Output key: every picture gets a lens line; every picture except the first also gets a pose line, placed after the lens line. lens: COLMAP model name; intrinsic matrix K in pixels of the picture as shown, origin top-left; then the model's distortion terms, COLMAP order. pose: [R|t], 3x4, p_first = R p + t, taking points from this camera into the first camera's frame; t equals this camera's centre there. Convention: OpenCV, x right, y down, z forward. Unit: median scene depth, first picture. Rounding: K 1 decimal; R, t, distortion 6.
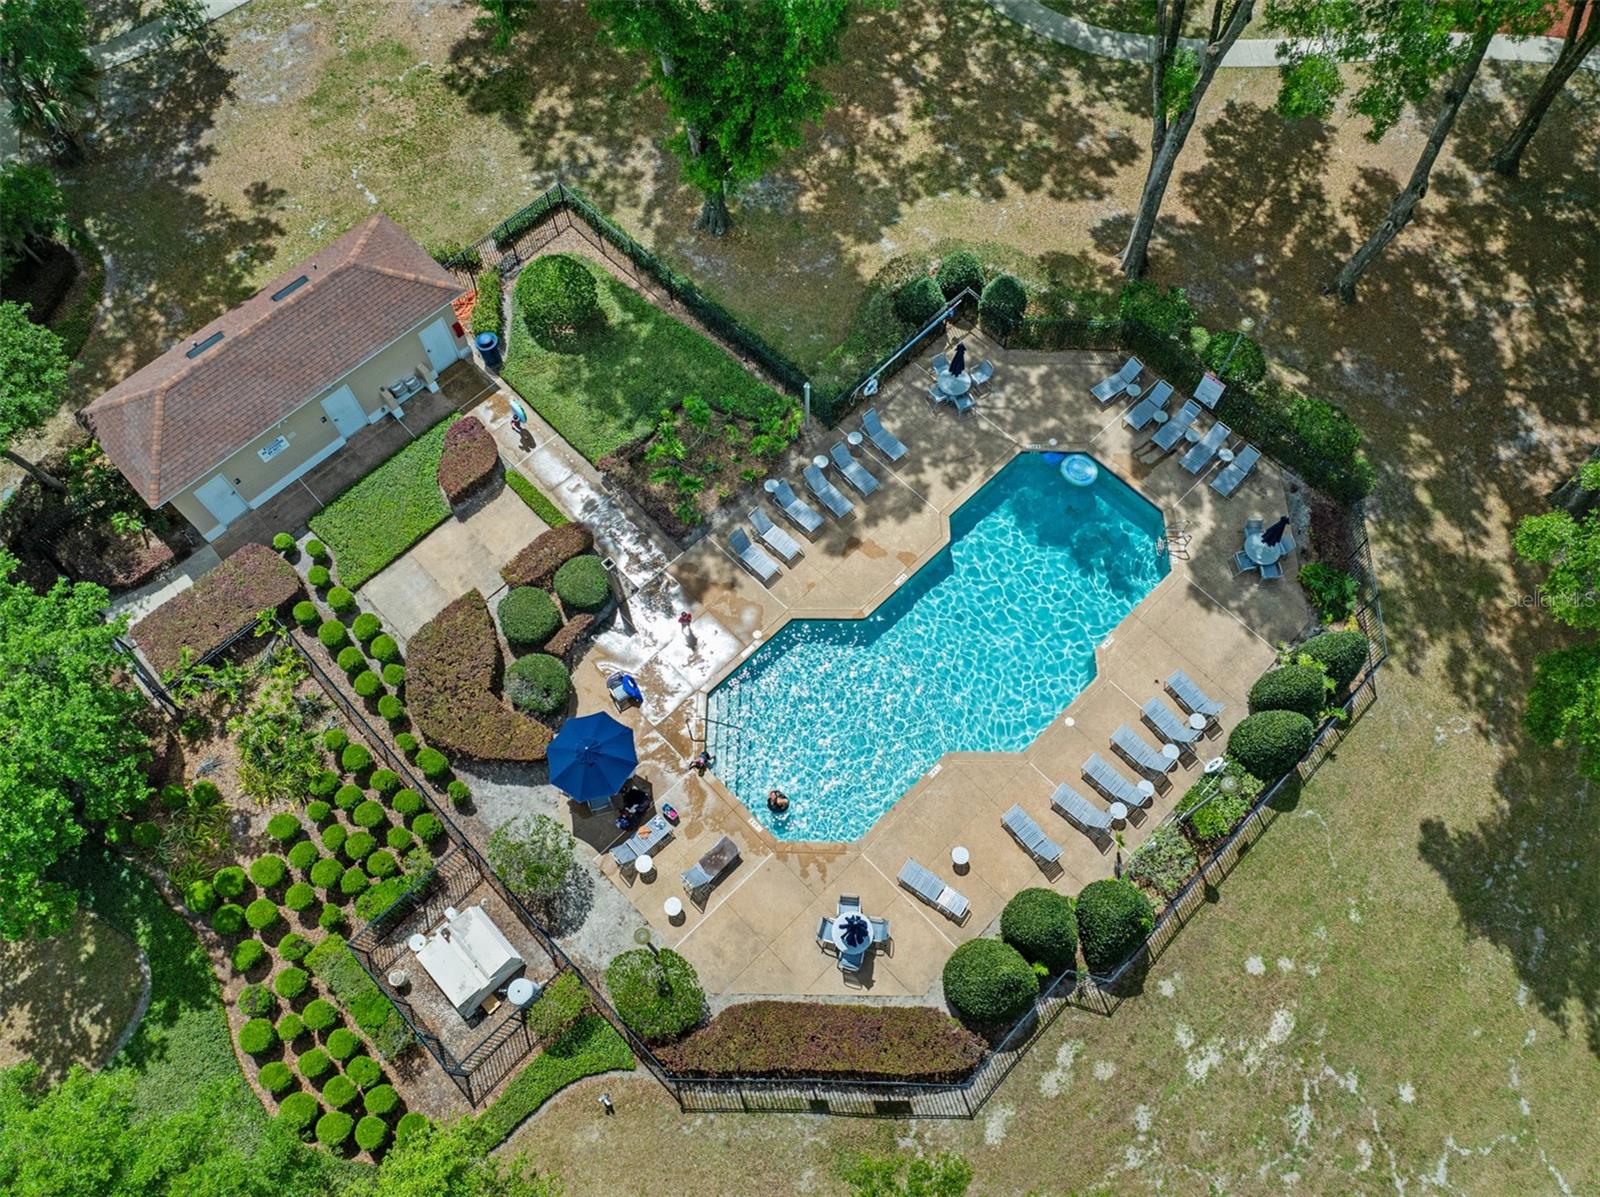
lens RADIAL K [[1123.6, 0, 800.0], [0, 1123.6, 598.5], [0, 0, 1]] dist [-0.043126, 0.030371]
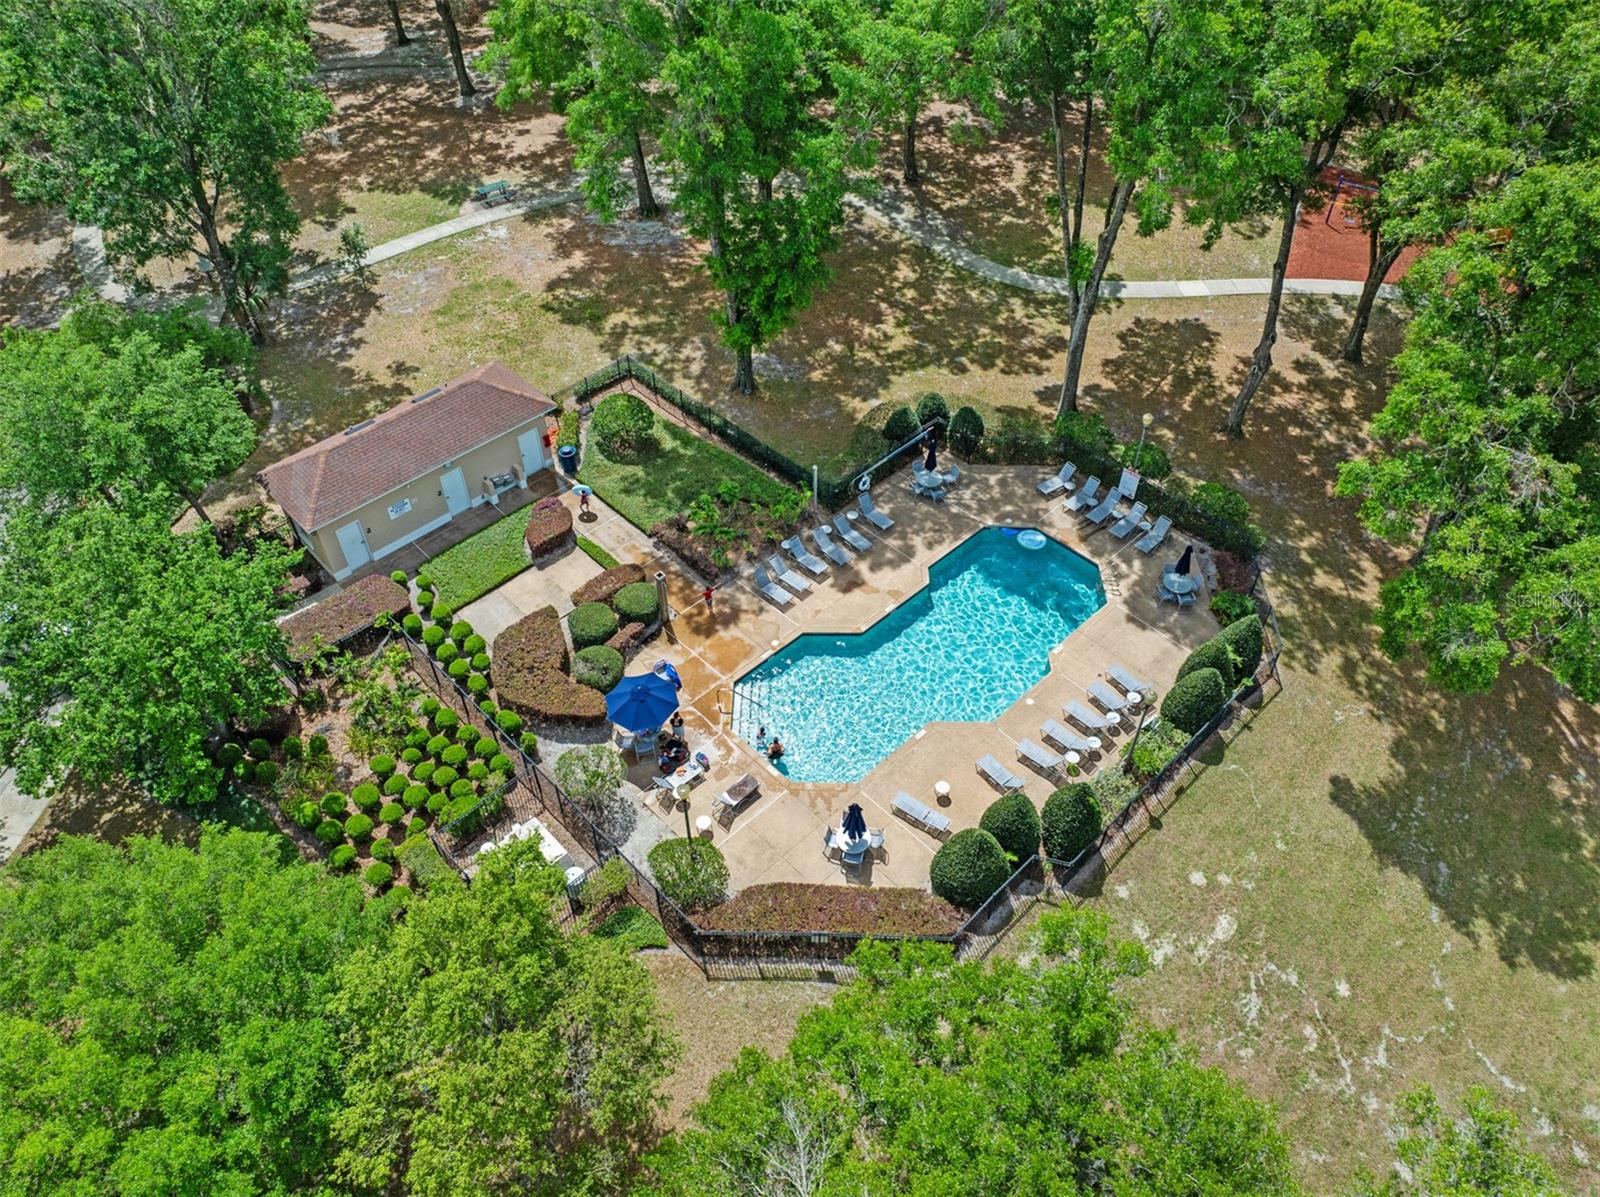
lens RADIAL K [[1124.9, 0, 800.0], [0, 1124.9, 598.5], [0, 0, 1]] dist [-0.017158, -0.000213]
pose [[0.999979, 0.004948, -0.004222, -0.005585], [-0.006057, 0.944986, -0.327056, 0.378590], [0.002371, 0.327074, 0.944996, -0.183940]]
